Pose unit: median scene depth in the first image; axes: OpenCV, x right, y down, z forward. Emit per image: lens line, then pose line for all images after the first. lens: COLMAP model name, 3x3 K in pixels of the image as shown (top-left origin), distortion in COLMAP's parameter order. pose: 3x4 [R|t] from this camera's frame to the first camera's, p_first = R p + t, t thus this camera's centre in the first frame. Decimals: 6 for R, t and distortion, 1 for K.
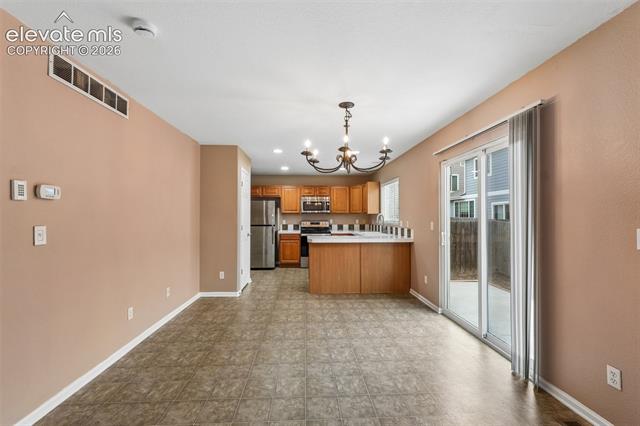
lens RADIAL K [[271.8, 0, 318.0], [0, 271.8, 215.9], [0, 0, 1]] dist [-0.000553, 0.000018]
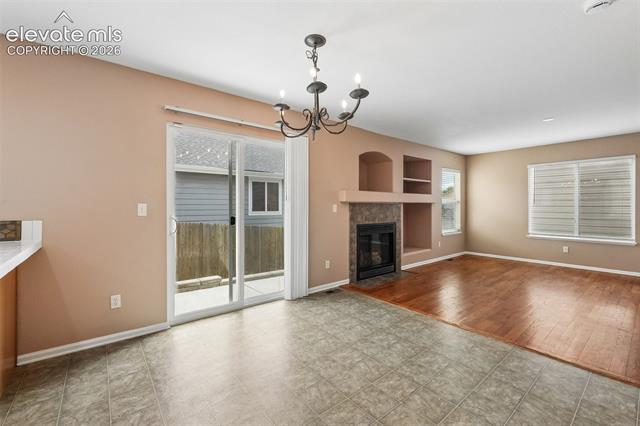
lens RADIAL K [[276.8, 0, 320.8], [0, 276.8, 206.8], [0, 0, 1]] dist [0.001761, 0.000410]
pose [[-0.596120, -0.001779, 0.802893, -0.205806], [-0.006132, 0.999978, -0.002337, 0.016258], [-0.802872, -0.006317, -0.596118, 0.586856]]
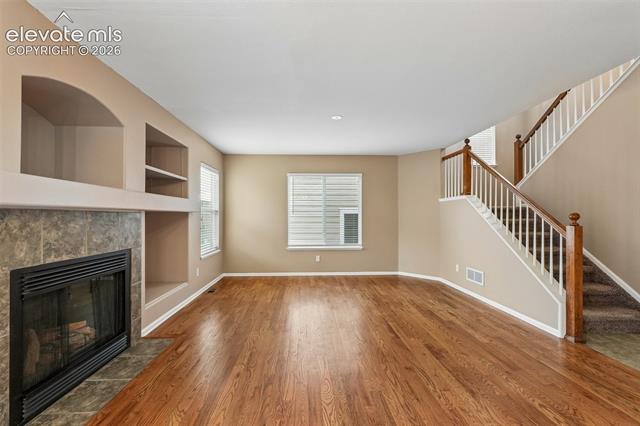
lens RADIAL K [[271.8, 0, 318.0], [0, 271.8, 215.9], [0, 0, 1]] dist [-0.000553, 0.000018]
pose [[-1.000000, 0.000863, 0.000067, 0.010974], [0.000862, 0.999944, -0.010593, 0.014402], [-0.000076, -0.010593, -0.999944, 0.357757]]
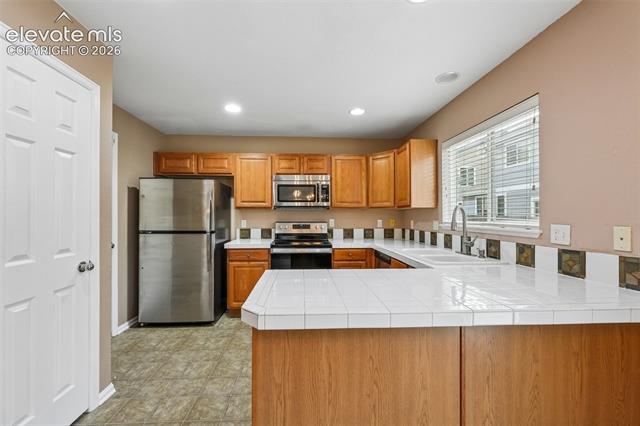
lens RADIAL K [[271.8, 0, 318.0], [0, 271.8, 215.9], [0, 0, 1]] dist [-0.000553, 0.000018]
pose [[0.999962, 0.000751, 0.008705, 0.018341], [-0.000788, 0.999990, 0.004297, 0.004612], [-0.008701, -0.004304, 0.999953, 0.505177]]
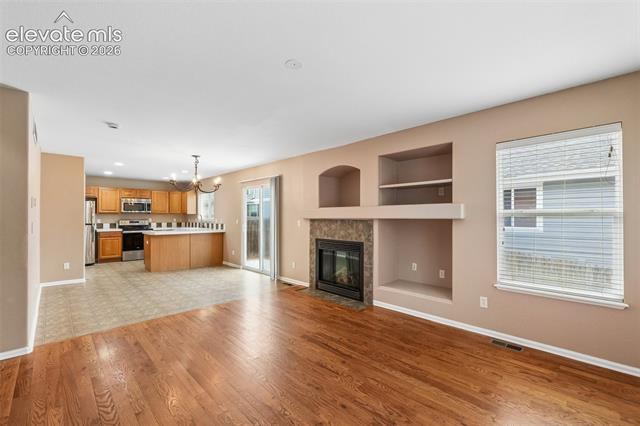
lens RADIAL K [[271.8, 0, 318.0], [0, 271.8, 215.9], [0, 0, 1]] dist [-0.000553, 0.000018]
pose [[0.747970, 0.002033, 0.663729, -0.205053], [-0.004643, 0.999987, 0.002169, -0.004071], [-0.663716, -0.004704, 0.747970, -0.384303]]
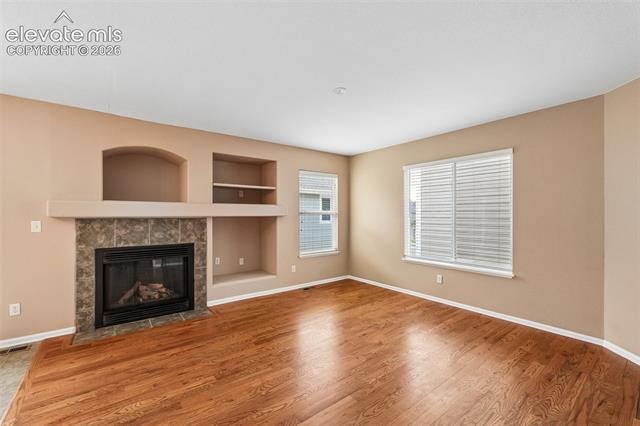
lens RADIAL K [[271.8, 0, 318.0], [0, 271.8, 215.9], [0, 0, 1]] dist [-0.000553, 0.000018]
pose [[-0.569741, -0.002570, 0.821820, -0.313028], [-0.005769, 0.999983, -0.000872, 0.000376], [-0.821804, -0.005238, -0.569746, 0.096178]]
